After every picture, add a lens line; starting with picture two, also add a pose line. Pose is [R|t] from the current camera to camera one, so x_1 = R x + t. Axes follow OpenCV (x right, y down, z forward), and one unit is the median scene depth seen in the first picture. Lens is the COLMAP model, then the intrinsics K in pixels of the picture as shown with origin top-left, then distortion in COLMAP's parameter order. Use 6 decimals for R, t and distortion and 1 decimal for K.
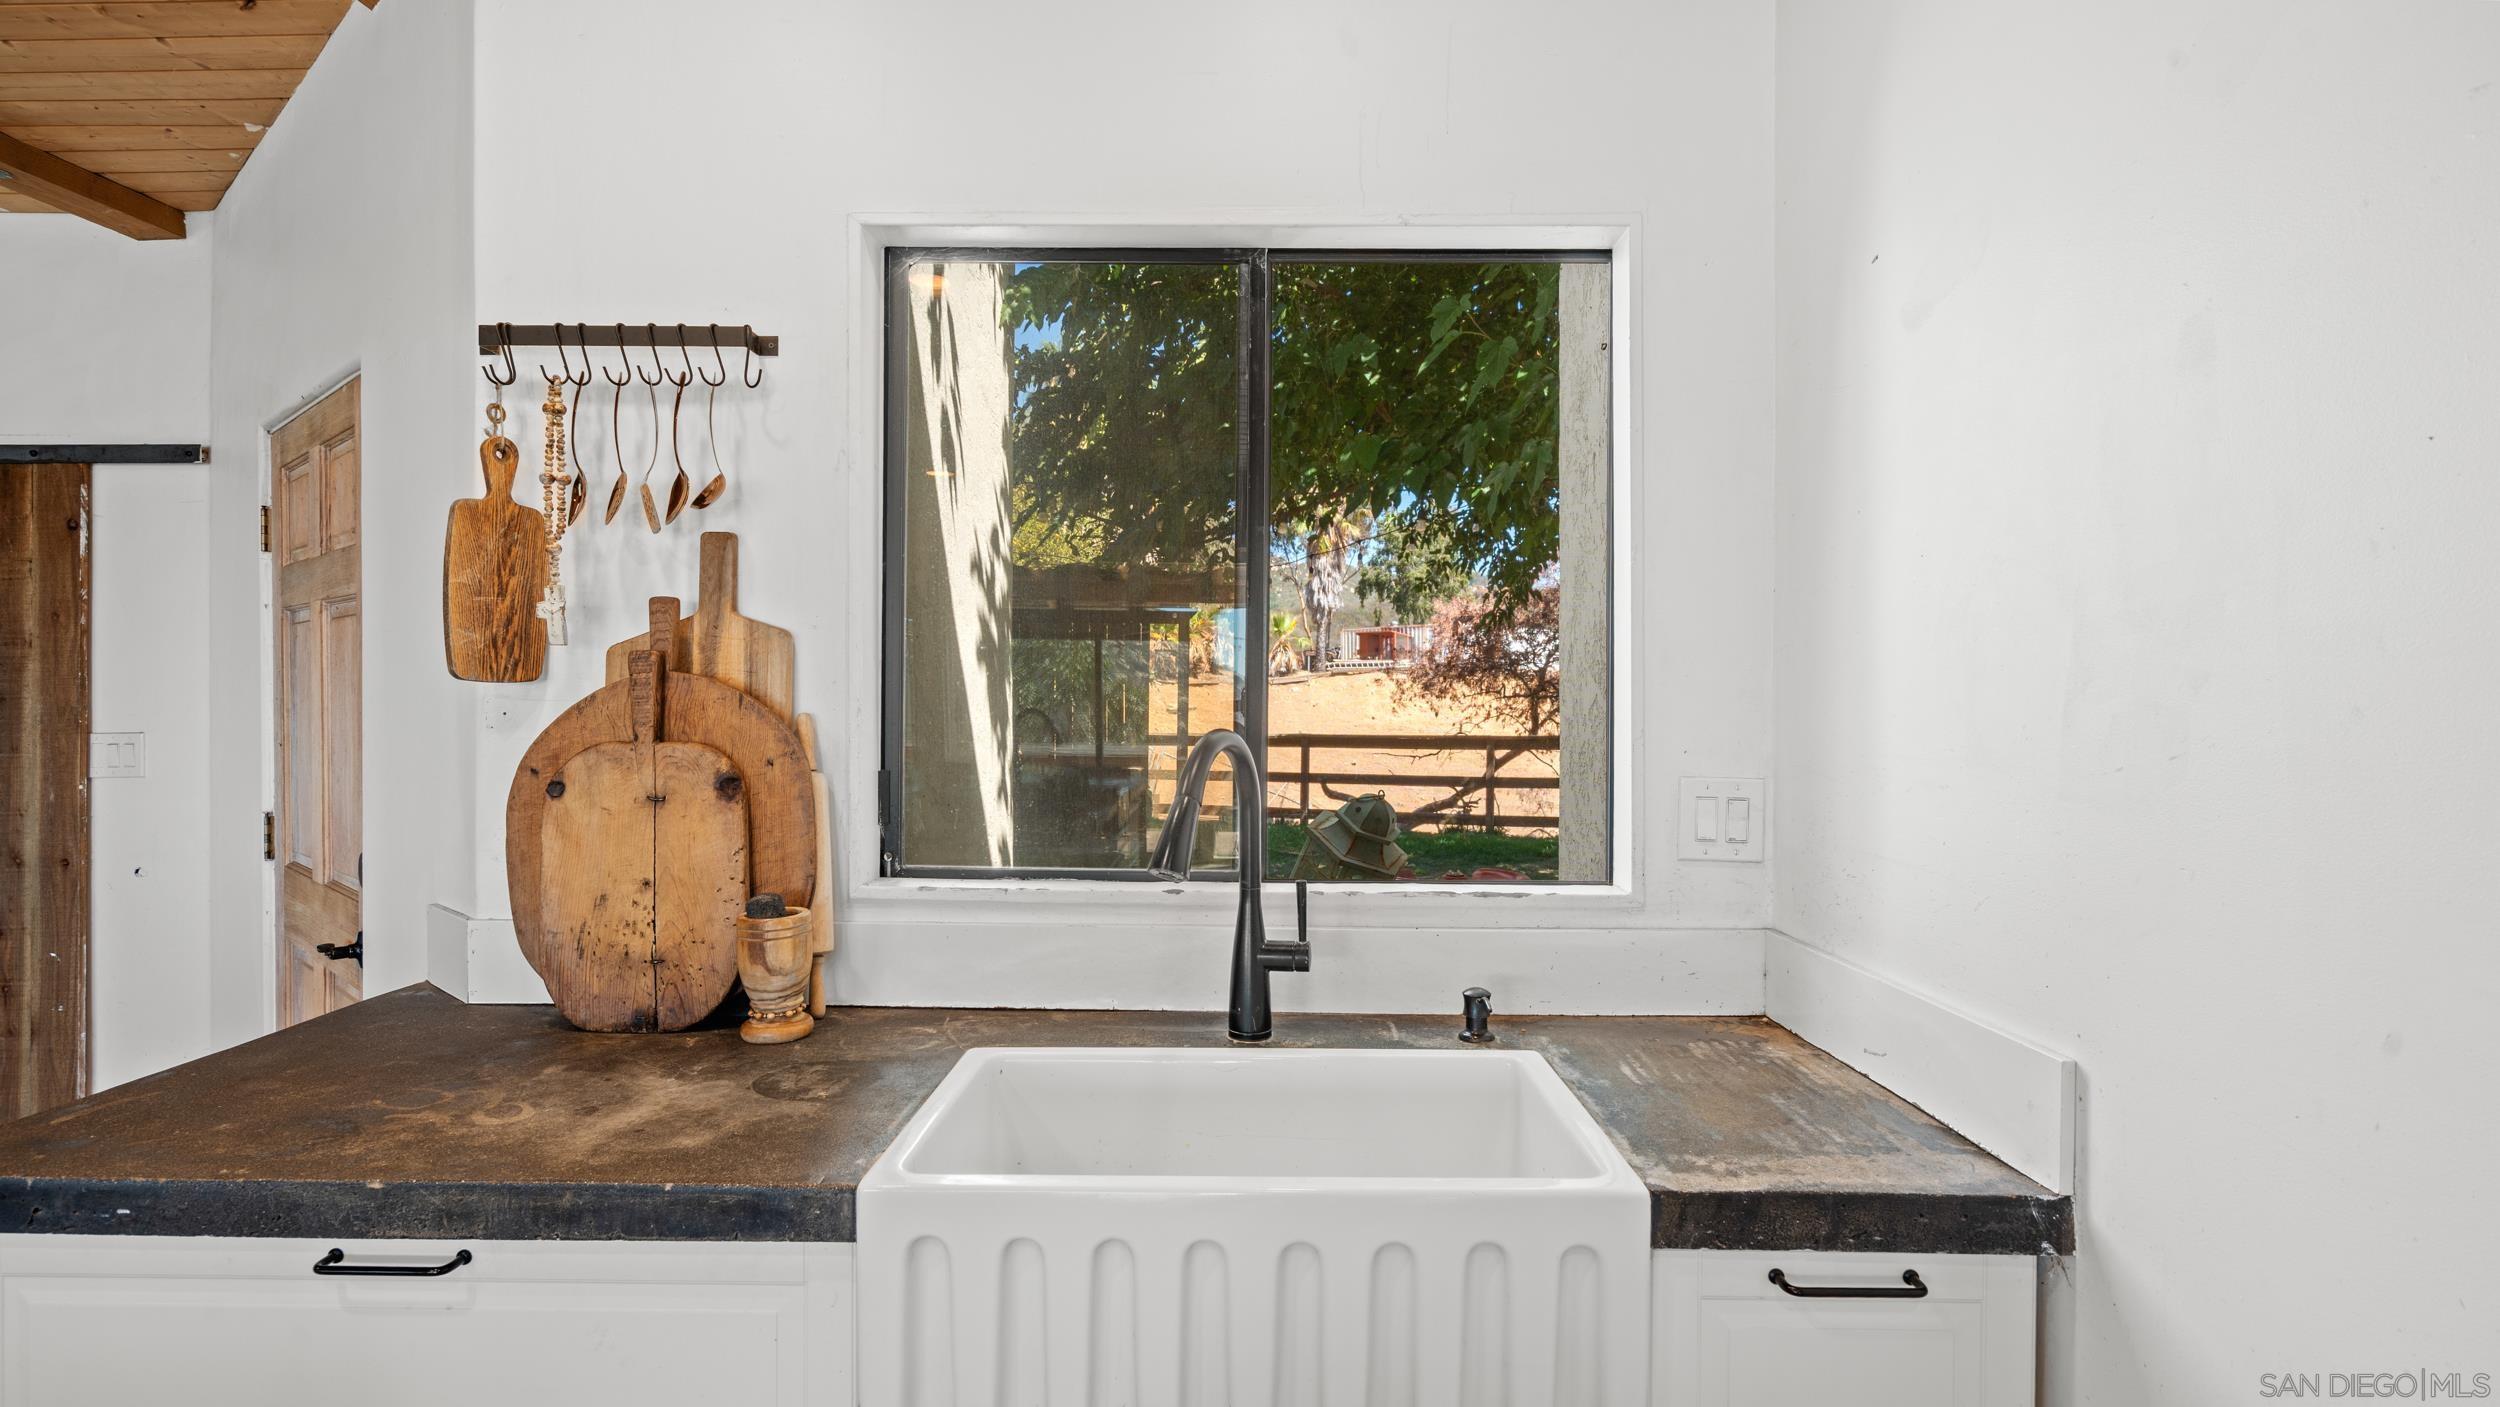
lens RADIAL K [[1170.8, 0, 1241.9], [0, 1170.8, 698.6], [0, 0, 1]] dist [0.000719, 0.000714]
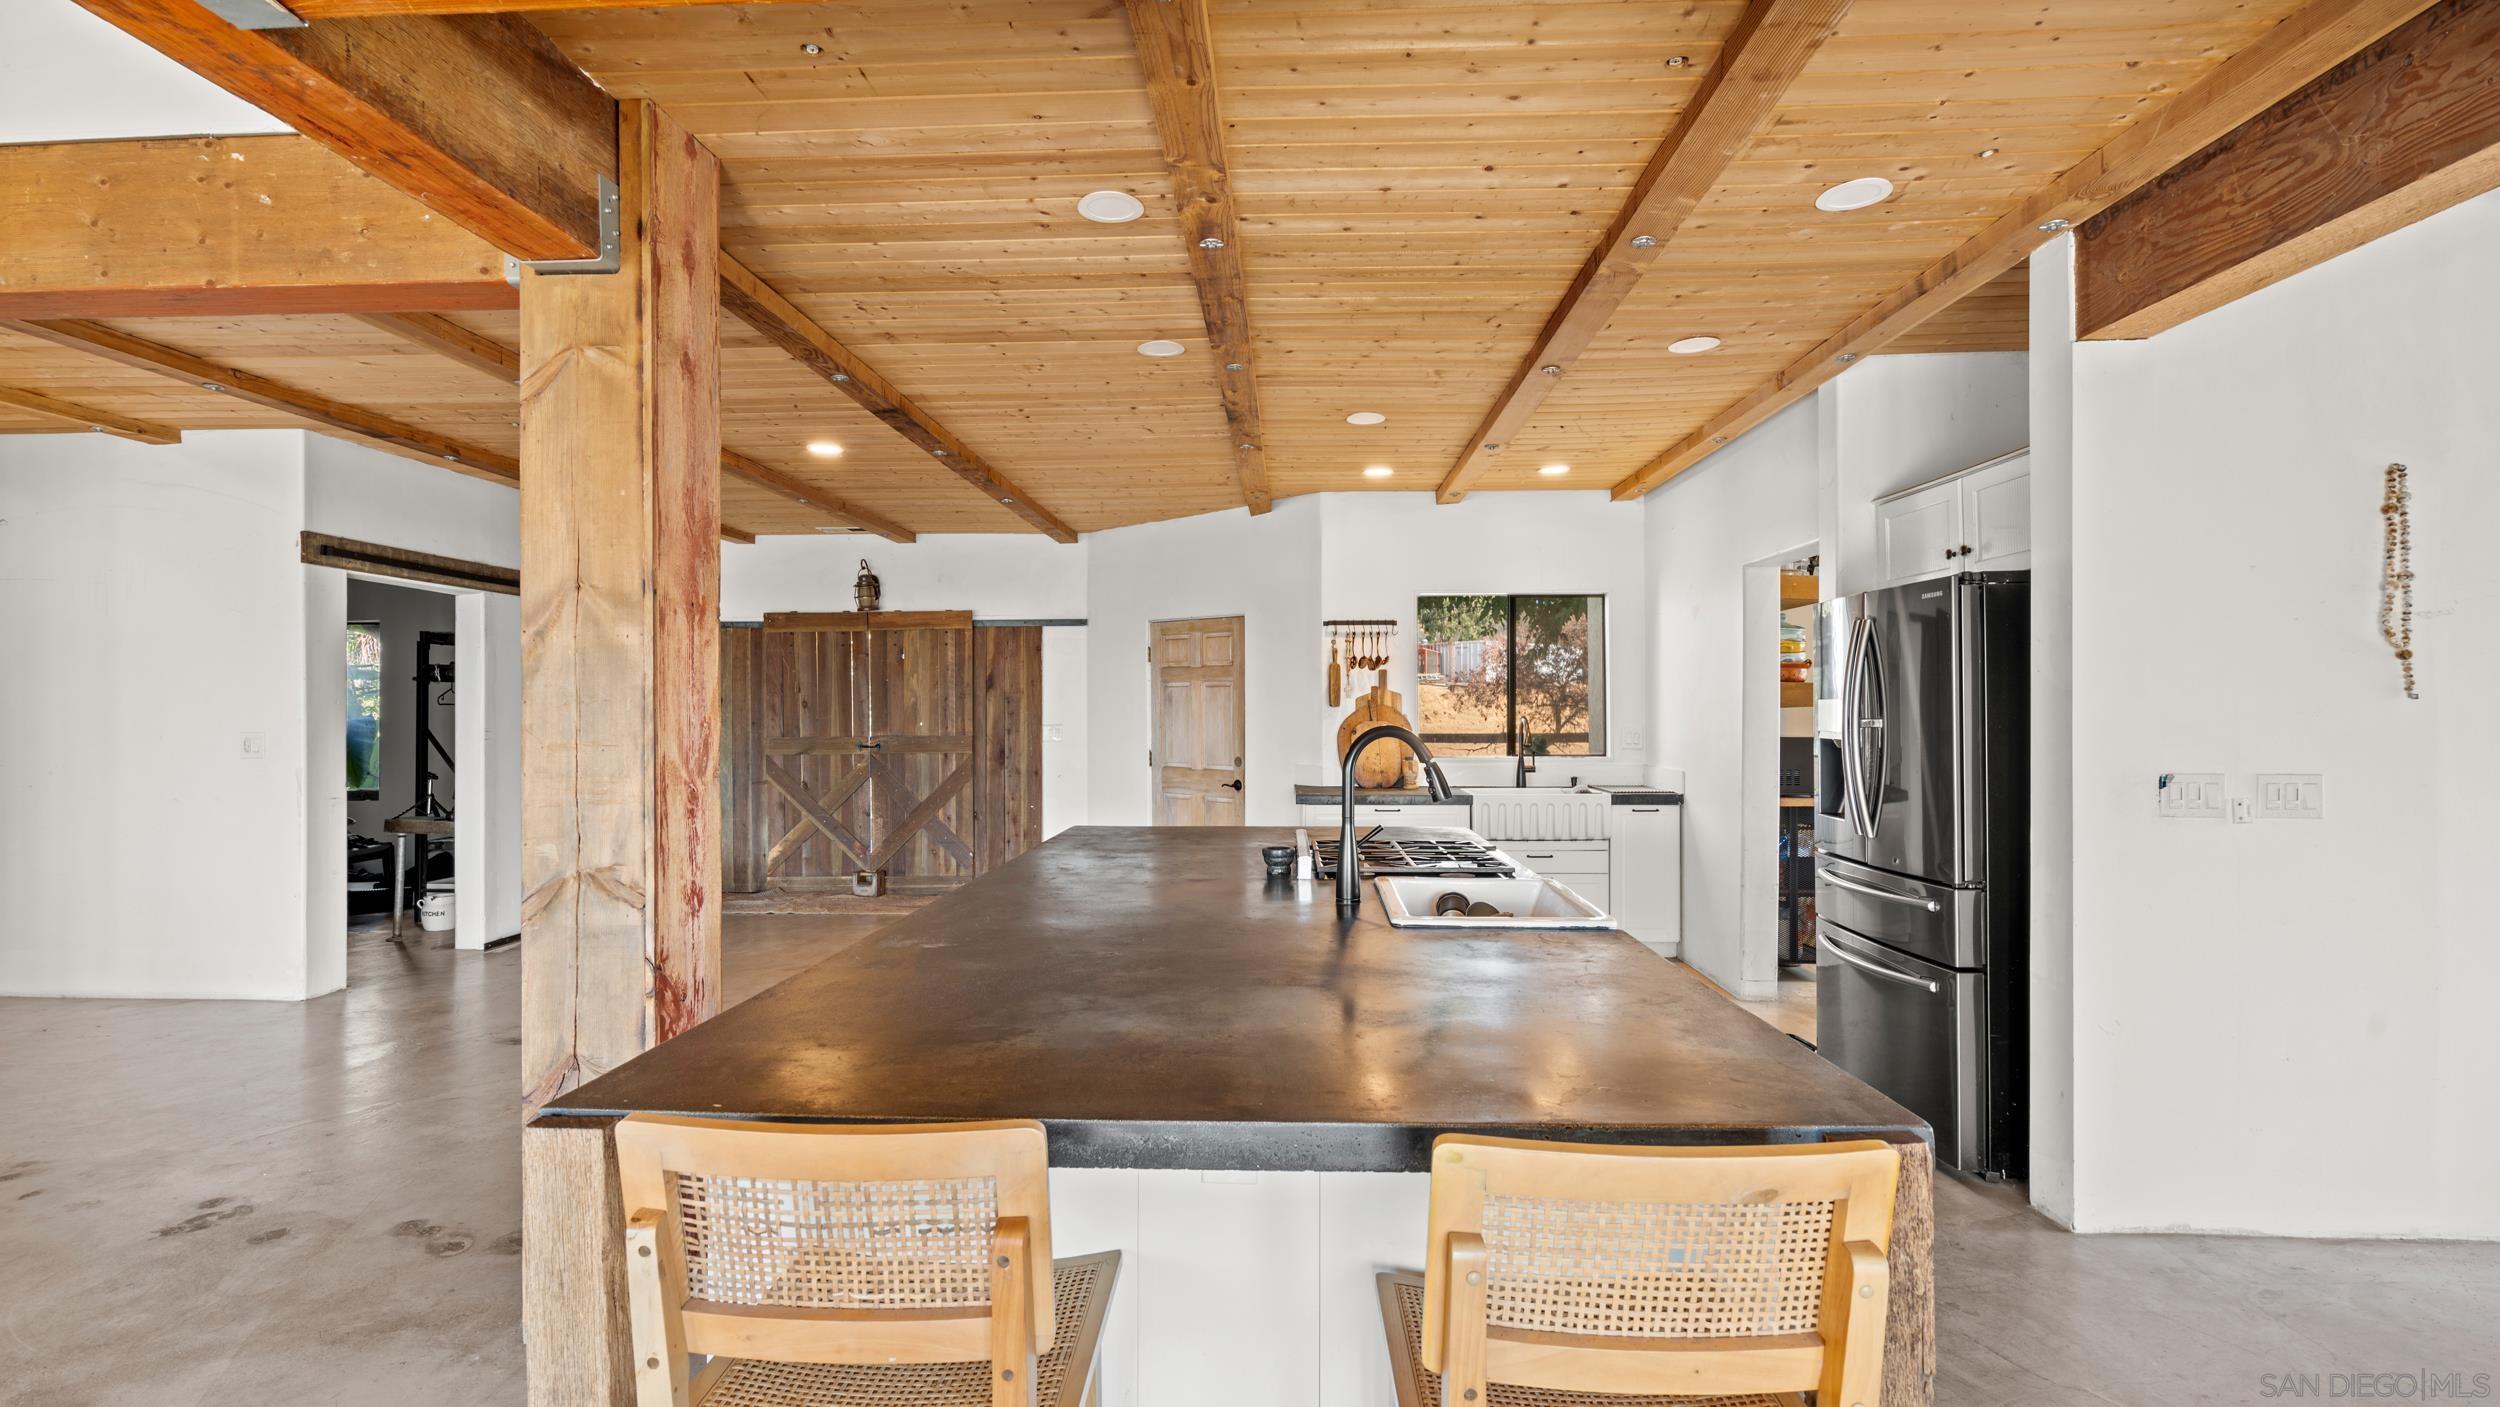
lens RADIAL K [[1126.1, 0, 1251.2], [0, 1126.1, 713.5], [0, 0, 1]] dist [-0.006920, 0.002924]
pose [[0.999914, -0.008081, -0.010377, -0.882036], [0.008130, 0.999956, 0.004643, -0.012158], [0.010339, -0.004727, 0.999935, -2.955074]]
